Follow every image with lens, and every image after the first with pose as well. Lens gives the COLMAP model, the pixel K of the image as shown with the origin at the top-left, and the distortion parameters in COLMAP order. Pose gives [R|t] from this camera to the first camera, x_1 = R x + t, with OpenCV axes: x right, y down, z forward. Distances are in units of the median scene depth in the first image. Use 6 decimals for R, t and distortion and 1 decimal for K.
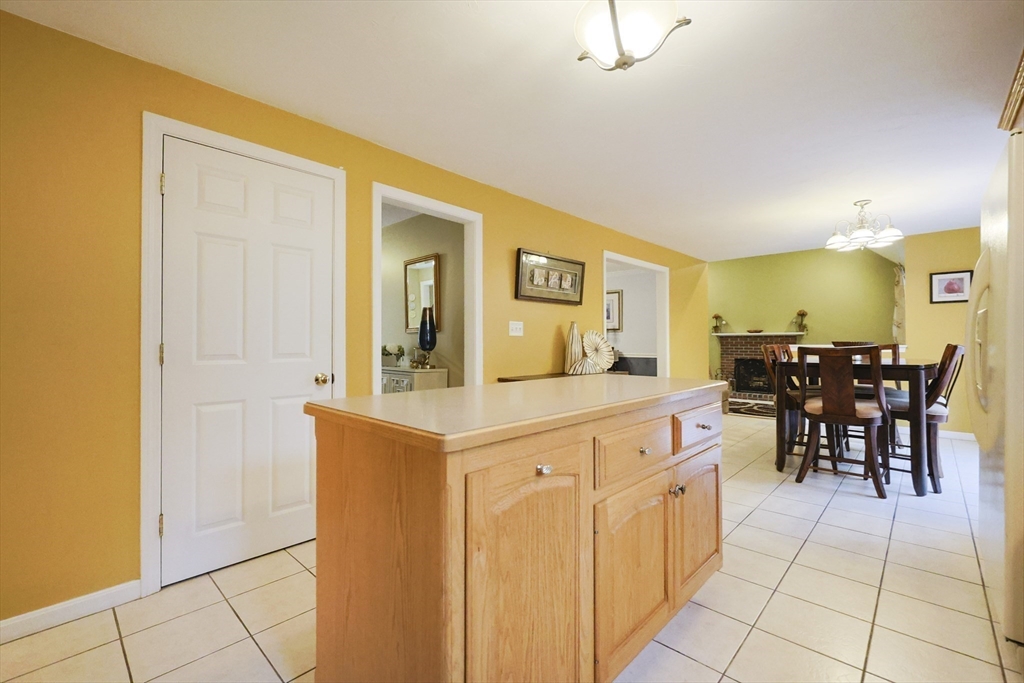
lens RADIAL K [[439.3, 0, 505.0], [0, 439.3, 333.5], [0, 0, 1]] dist [-0.004717, 0.000029]
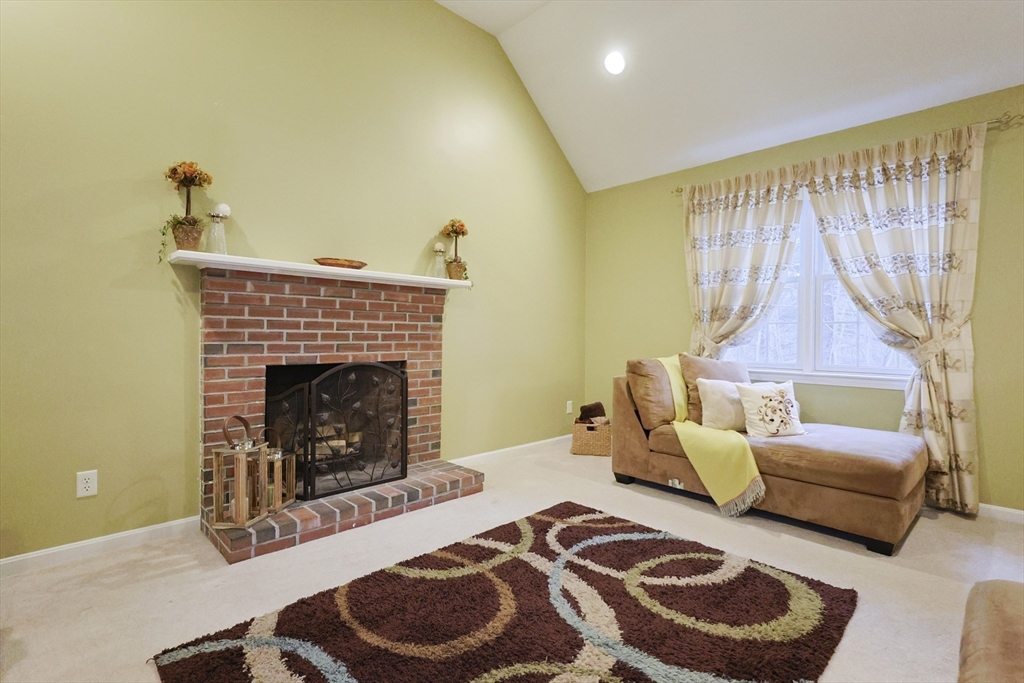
lens RADIAL K [[481.6, 0, 530.7], [0, 481.6, 336.0], [0, 0, 1]] dist [-0.003389, -0.000743]
pose [[-0.010239, 0.003955, 0.999940, 0.688005], [-0.023657, 0.999711, -0.004196, 0.103300], [-0.999668, -0.023698, -0.010143, 2.306910]]
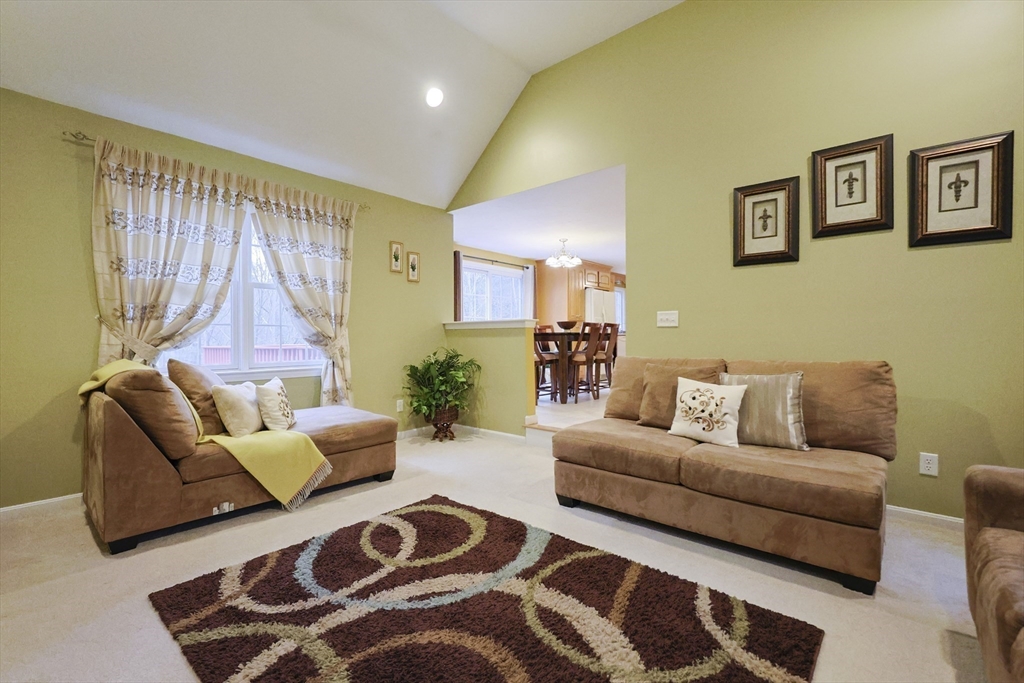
lens RADIAL K [[439.3, 0, 509.2], [0, 439.3, 341.3], [0, 0, 1]] dist [-0.004717, 0.000029]
pose [[-0.998149, 0.007573, -0.060346, 1.132931], [0.007881, 0.999957, -0.004871, 0.104695], [0.060307, -0.005338, -0.998166, 2.733043]]
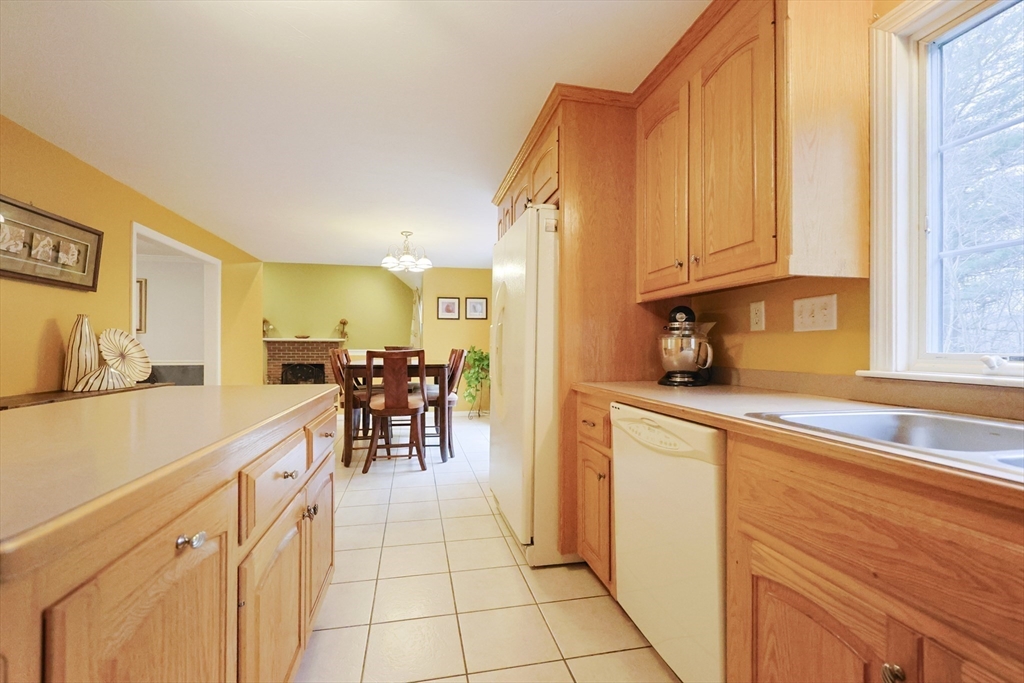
lens RADIAL K [[439.3, 0, 509.1], [0, 439.3, 342.6], [0, 0, 1]] dist [-0.004717, 0.000029]
pose [[0.555800, 0.014967, 0.831182, -0.041076], [-0.021130, 0.999769, -0.003873, 0.005469], [-0.831048, -0.015410, 0.555988, 0.067497]]
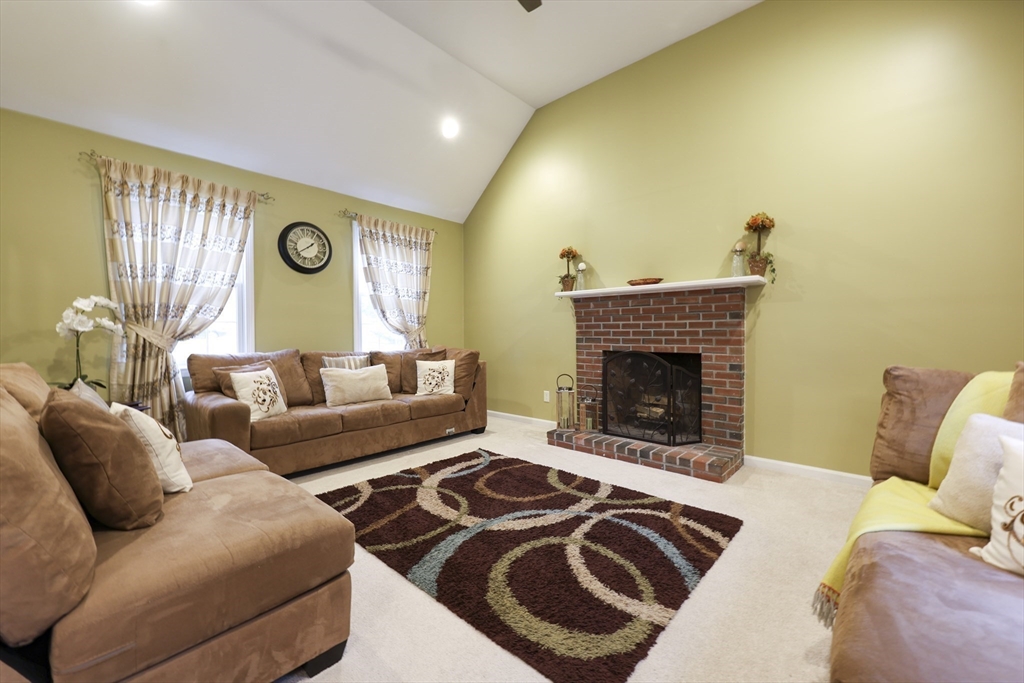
lens RADIAL K [[424.4, 0, 508.4], [0, 424.4, 335.8], [0, 0, 1]] dist [-0.003147, -0.000136]
pose [[0.999593, -0.003516, 0.028320, 1.139109], [0.002777, 0.999656, 0.026070, 0.087462], [-0.028402, -0.025980, 0.999259, 1.620908]]
